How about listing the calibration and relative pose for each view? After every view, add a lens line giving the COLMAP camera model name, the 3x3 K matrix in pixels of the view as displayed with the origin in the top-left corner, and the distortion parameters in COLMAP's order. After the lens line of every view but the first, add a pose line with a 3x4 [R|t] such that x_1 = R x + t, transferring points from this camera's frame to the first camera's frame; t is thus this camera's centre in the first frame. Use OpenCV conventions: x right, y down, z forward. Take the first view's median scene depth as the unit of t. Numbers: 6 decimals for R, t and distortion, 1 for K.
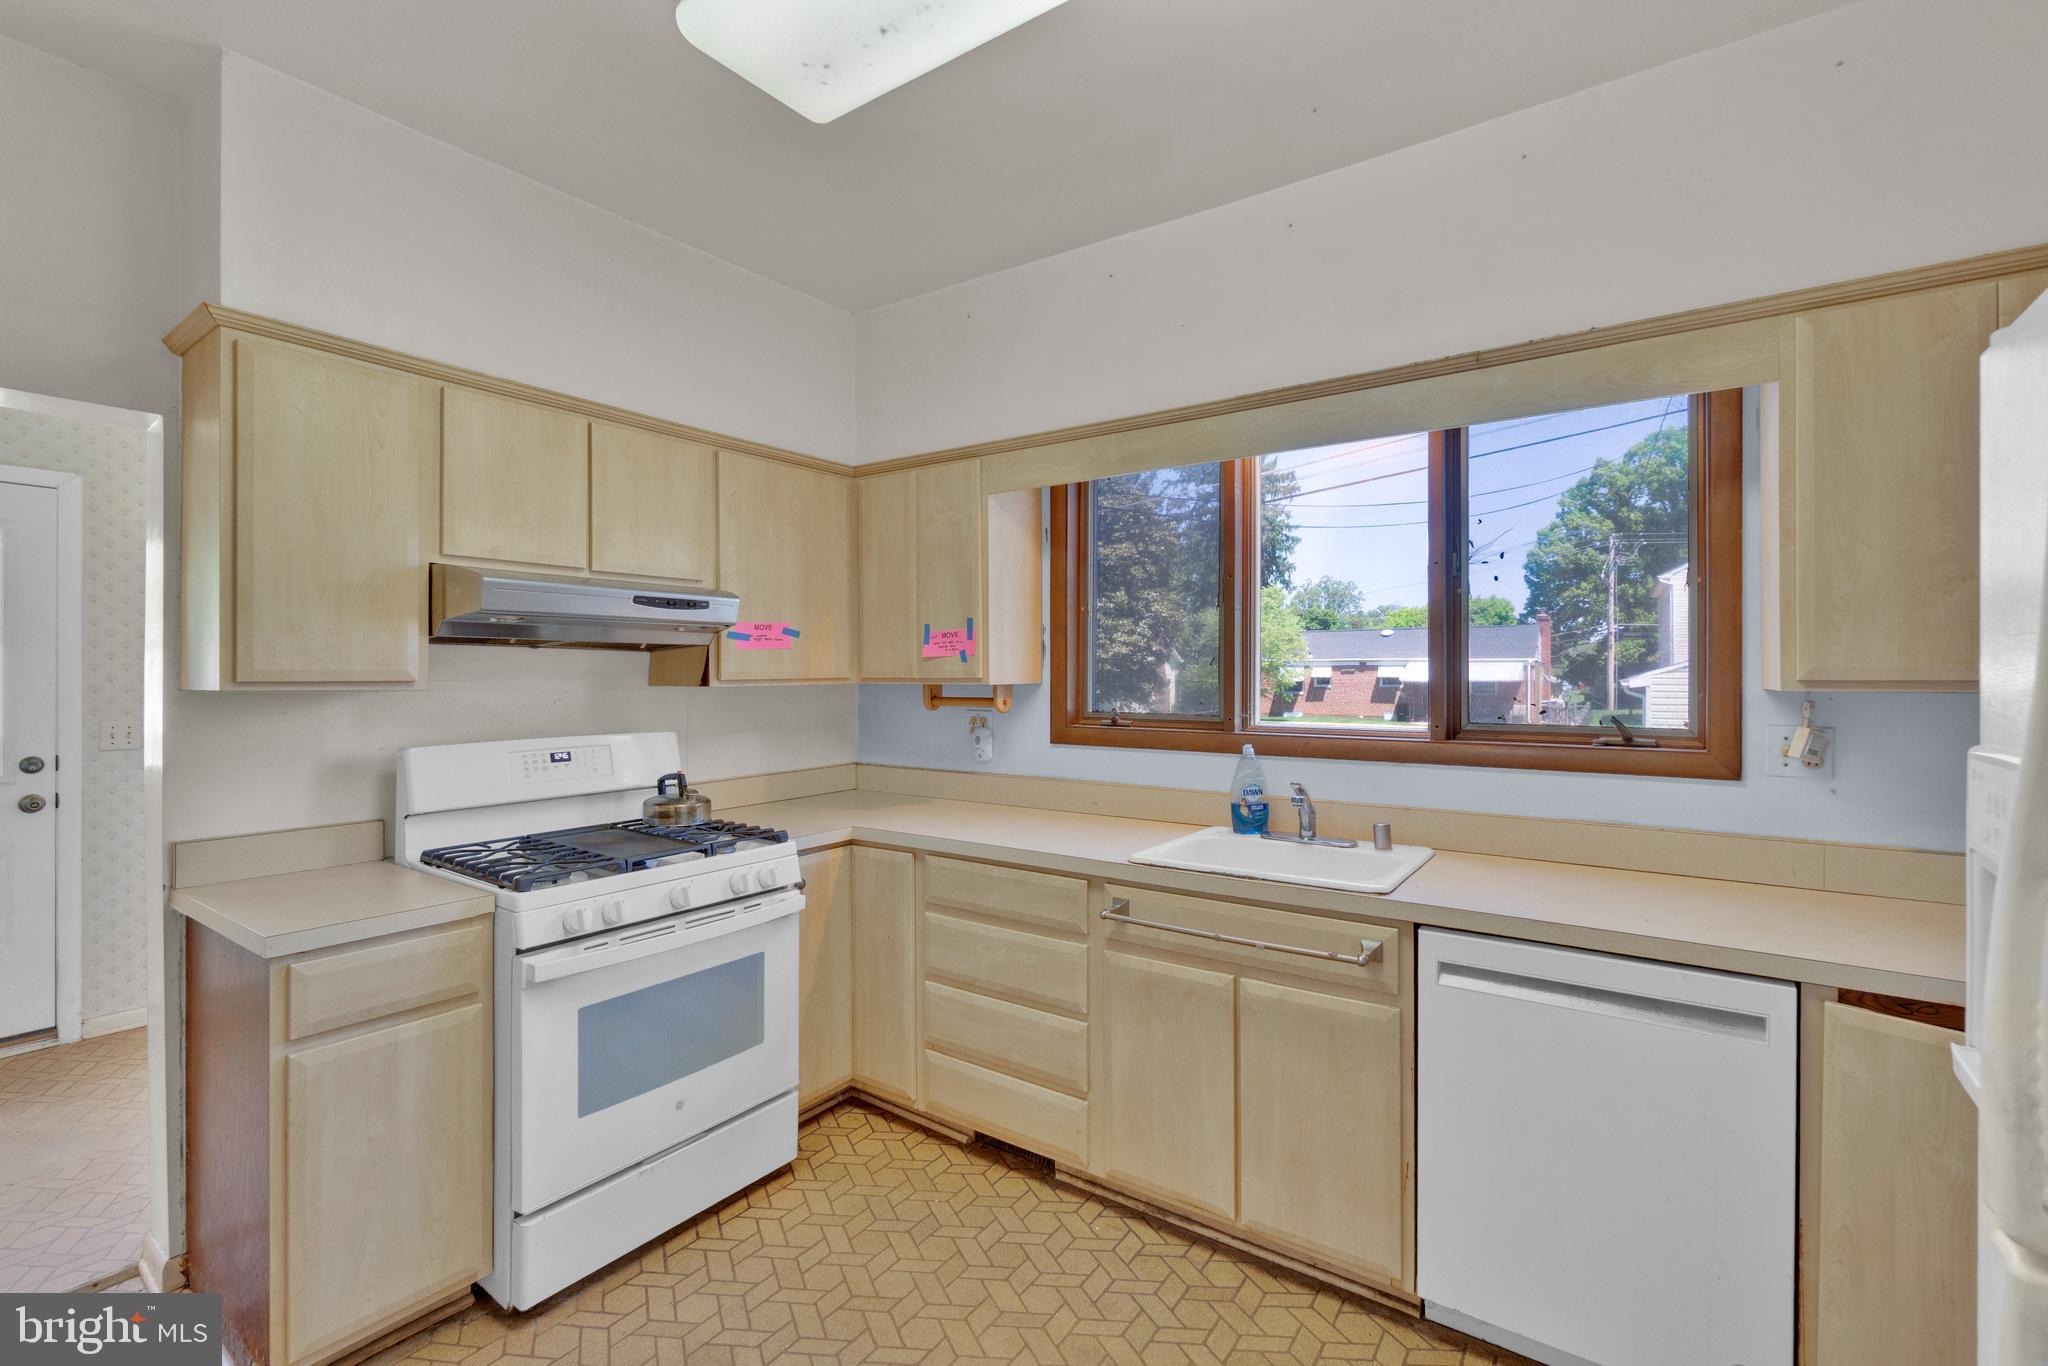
lens RADIAL K [[890.4, 0, 1028.3], [0, 890.4, 671.4], [0, 0, 1]] dist [-0.004312, 0.000635]
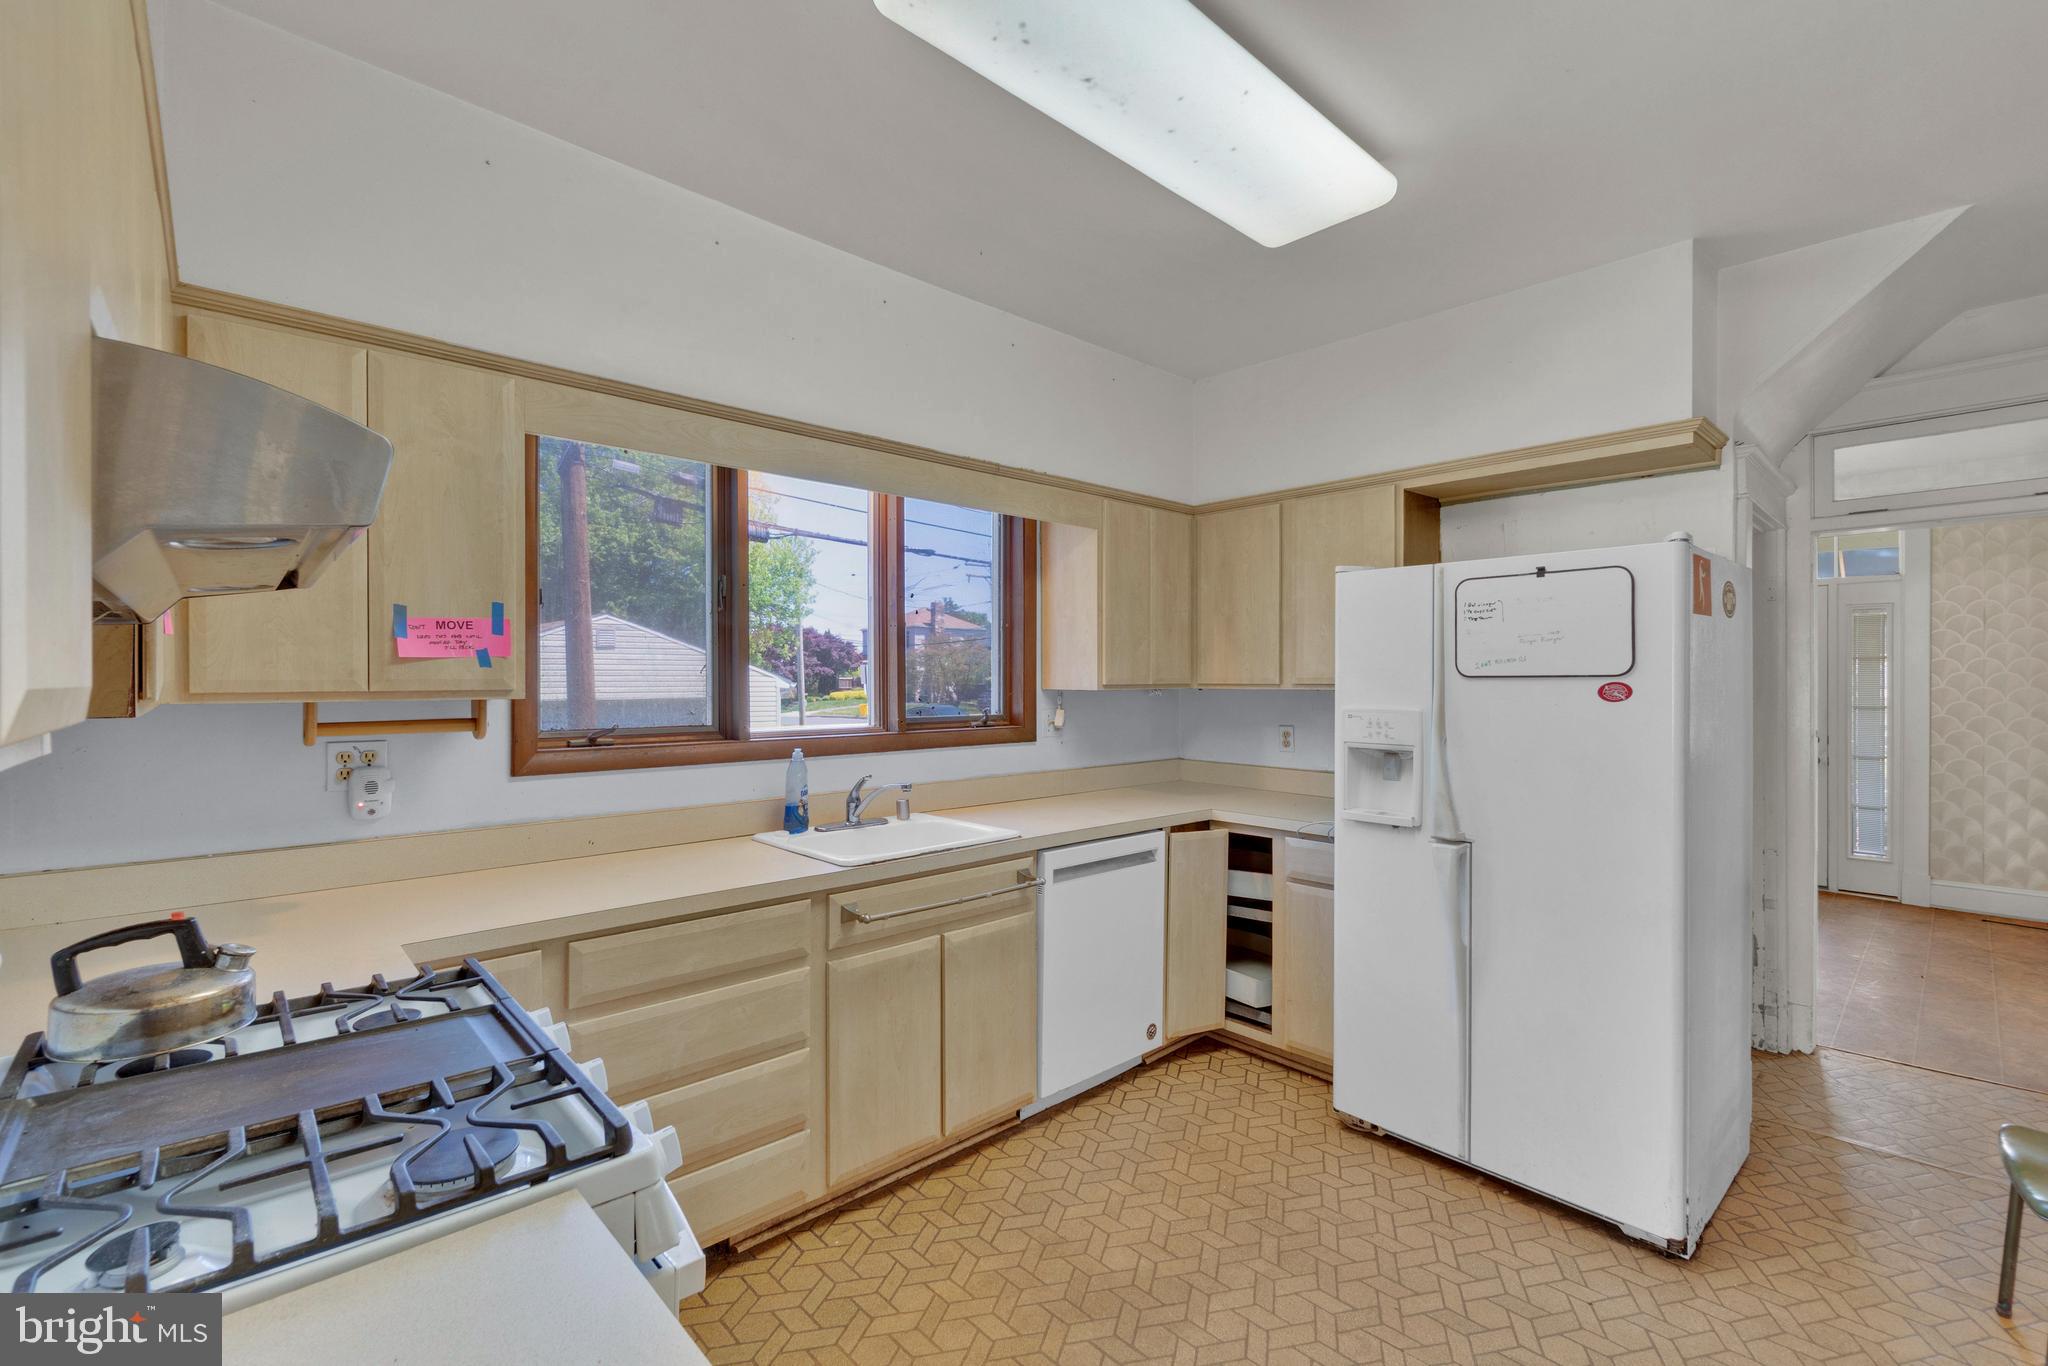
lens RADIAL K [[890.4, 0, 1007.7], [0, 890.4, 683.3], [0, 0, 1]] dist [-0.004312, 0.000635]
pose [[0.220682, -0.005294, 0.975331, -0.774975], [-0.000814, 0.999984, 0.005612, -0.002351], [-0.975346, -0.002033, 0.220674, 0.548317]]
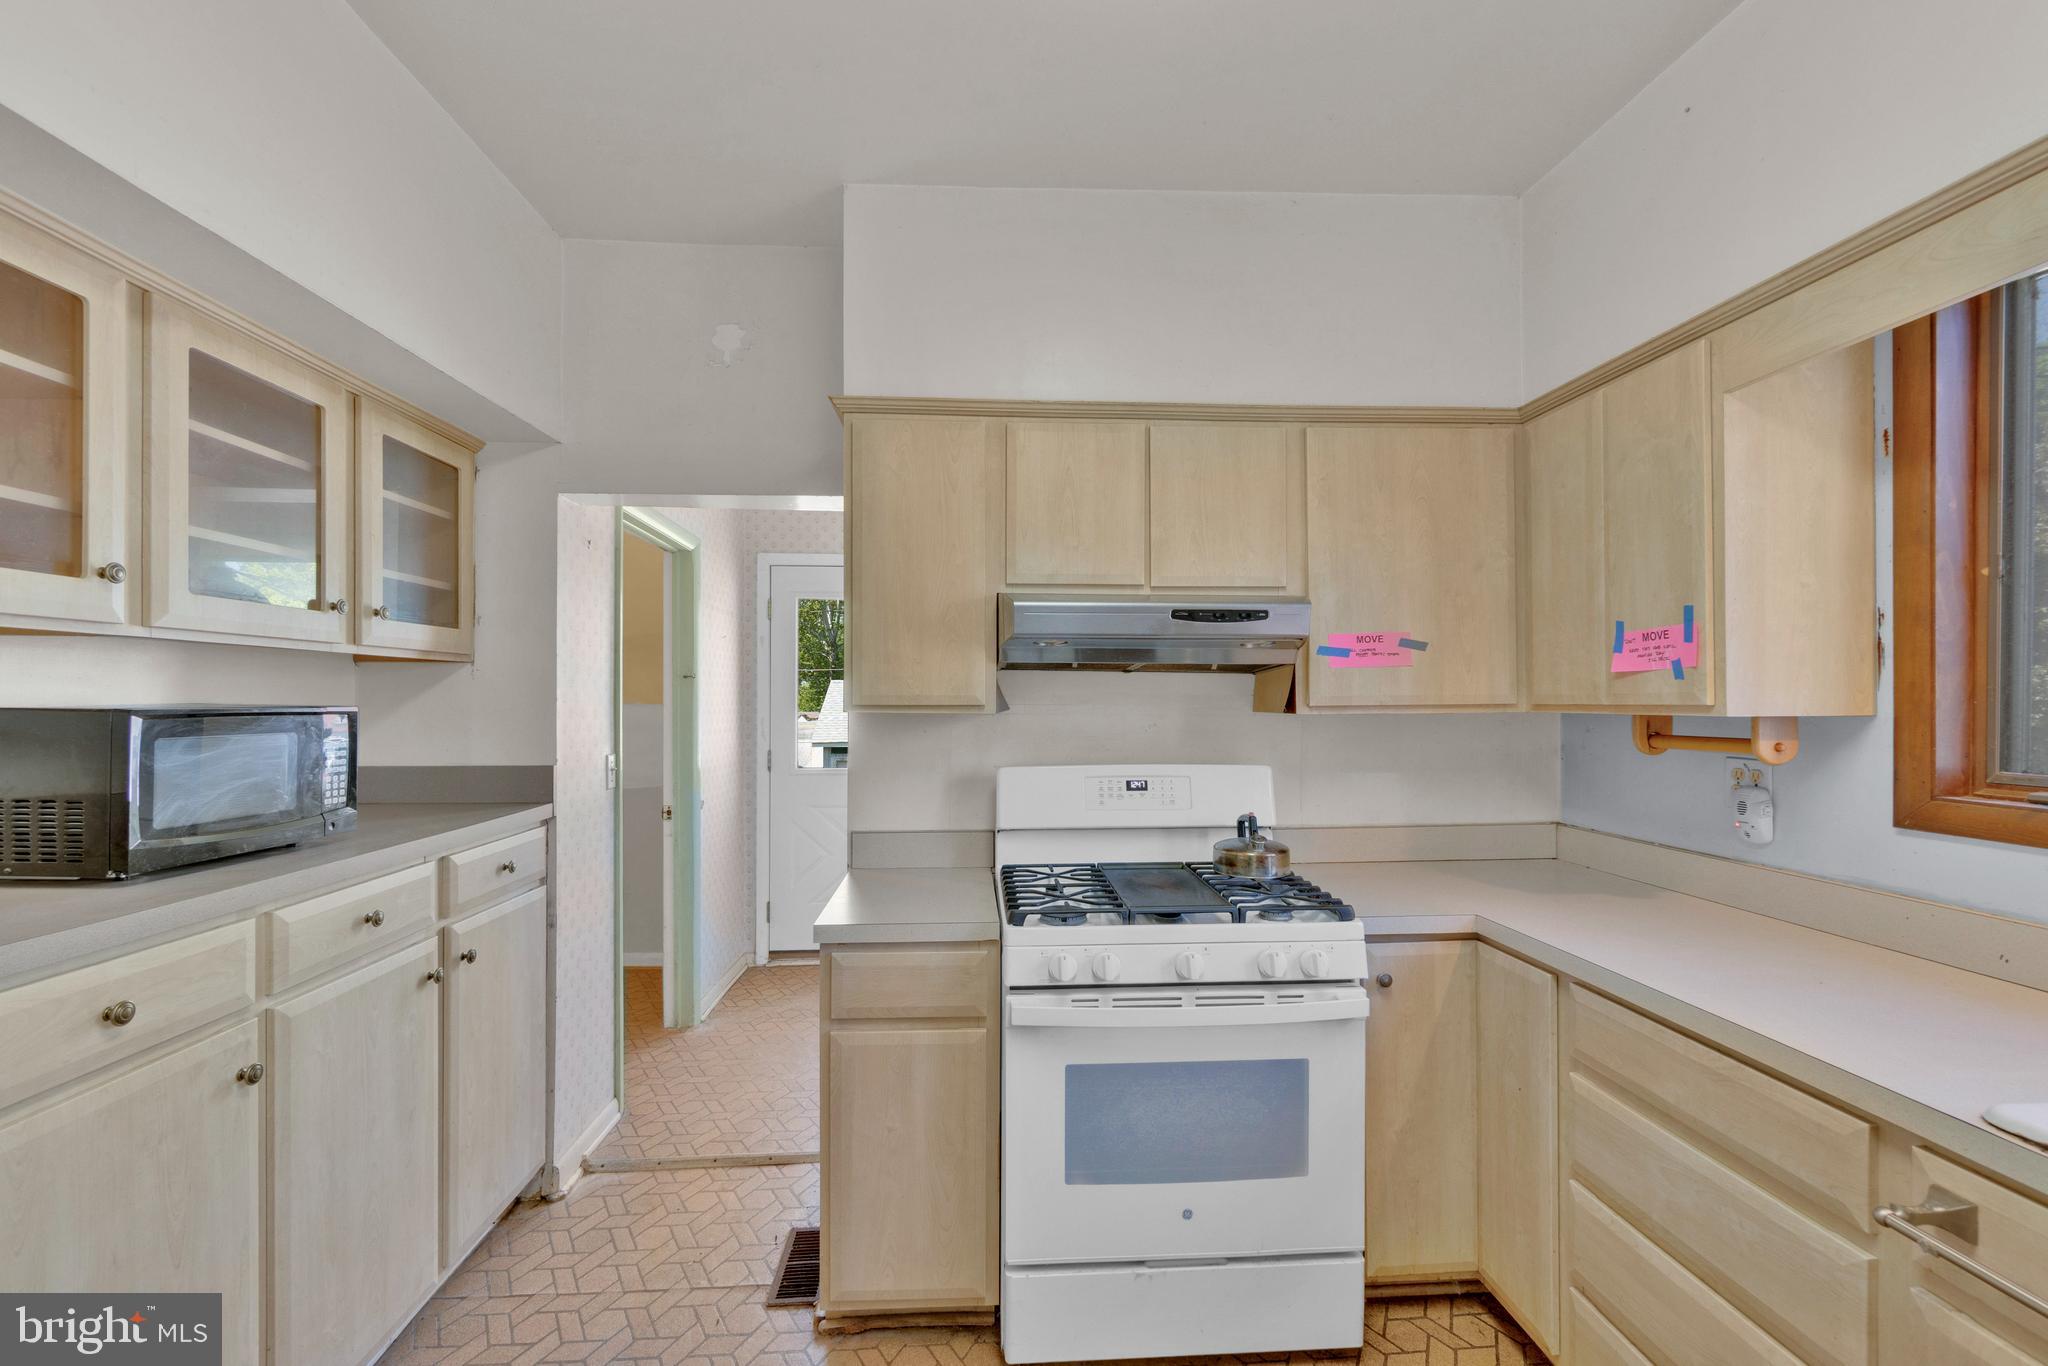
lens RADIAL K [[890.4, 0, 1022.8], [0, 890.4, 697.5], [0, 0, 1]] dist [-0.004312, 0.000635]
pose [[0.625487, -0.001153, -0.780234, 0.145975], [0.002326, 0.999997, 0.000386, 0.001075], [0.780231, -0.002056, 0.625488, 0.317835]]
